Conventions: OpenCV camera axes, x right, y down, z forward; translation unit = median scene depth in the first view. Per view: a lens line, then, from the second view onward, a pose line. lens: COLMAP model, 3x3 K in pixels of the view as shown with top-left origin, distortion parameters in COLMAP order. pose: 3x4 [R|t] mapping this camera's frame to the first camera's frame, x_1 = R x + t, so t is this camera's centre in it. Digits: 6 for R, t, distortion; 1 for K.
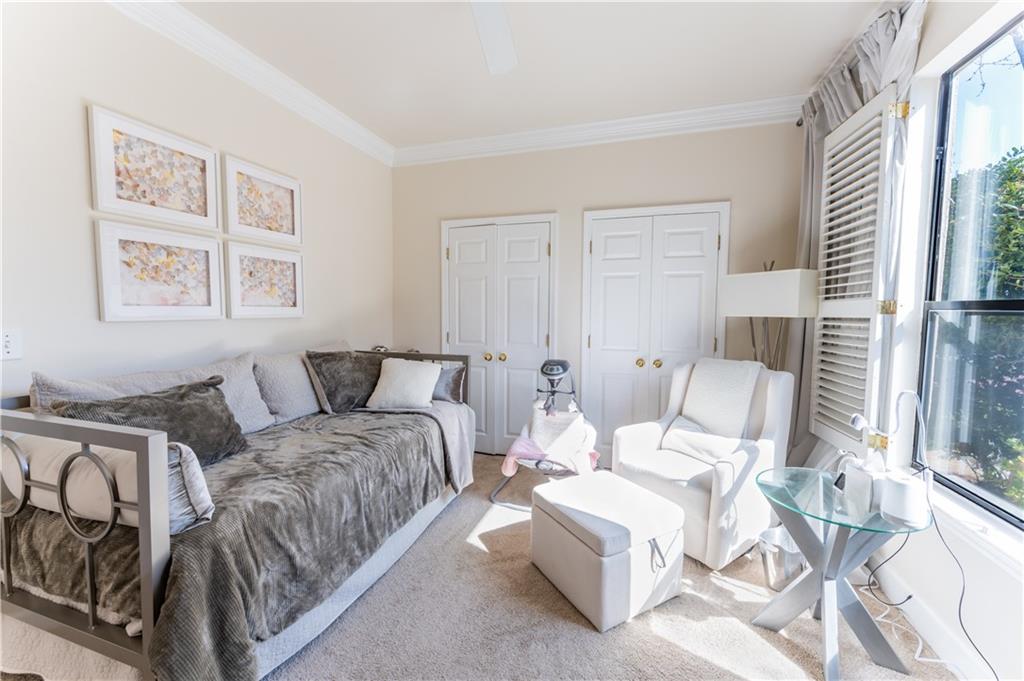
lens RADIAL K [[407.1, 0, 512.0], [0, 407.1, 340.5], [0, 0, 1]] dist [0.030424, 0.000112]
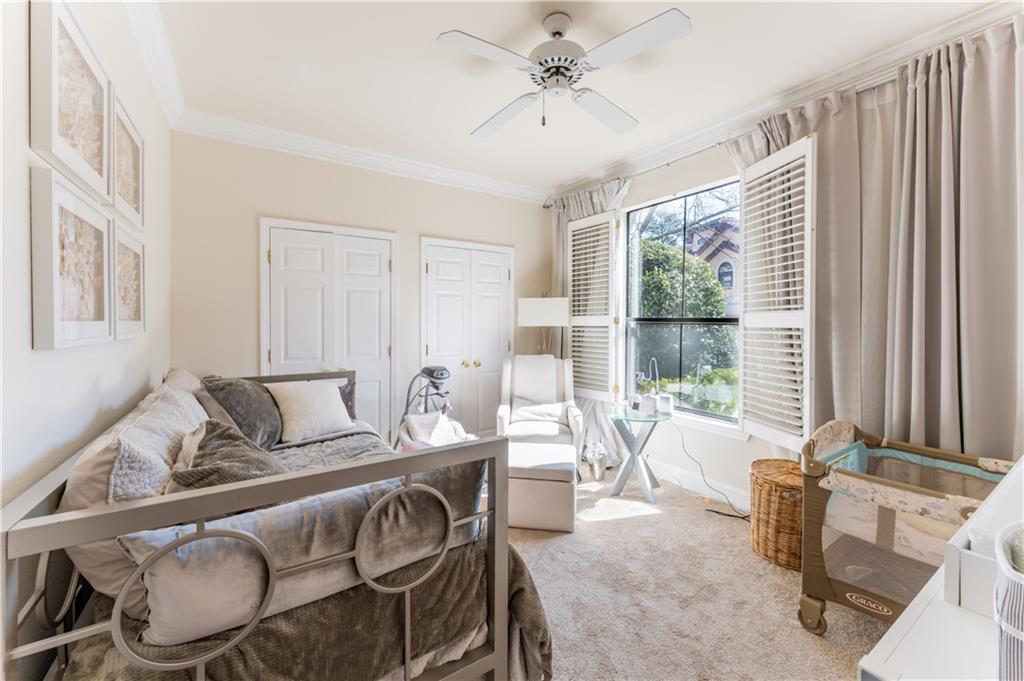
lens RADIAL K [[408.4, 0, 512.0], [0, 408.4, 340.5], [0, 0, 1]] dist [-0.000167, 0.000021]
pose [[0.634669, -0.040014, 0.771748, -0.638271], [0.063040, 0.998011, -0.000097, -0.010831], [-0.770209, 0.048713, 0.635929, 0.109875]]
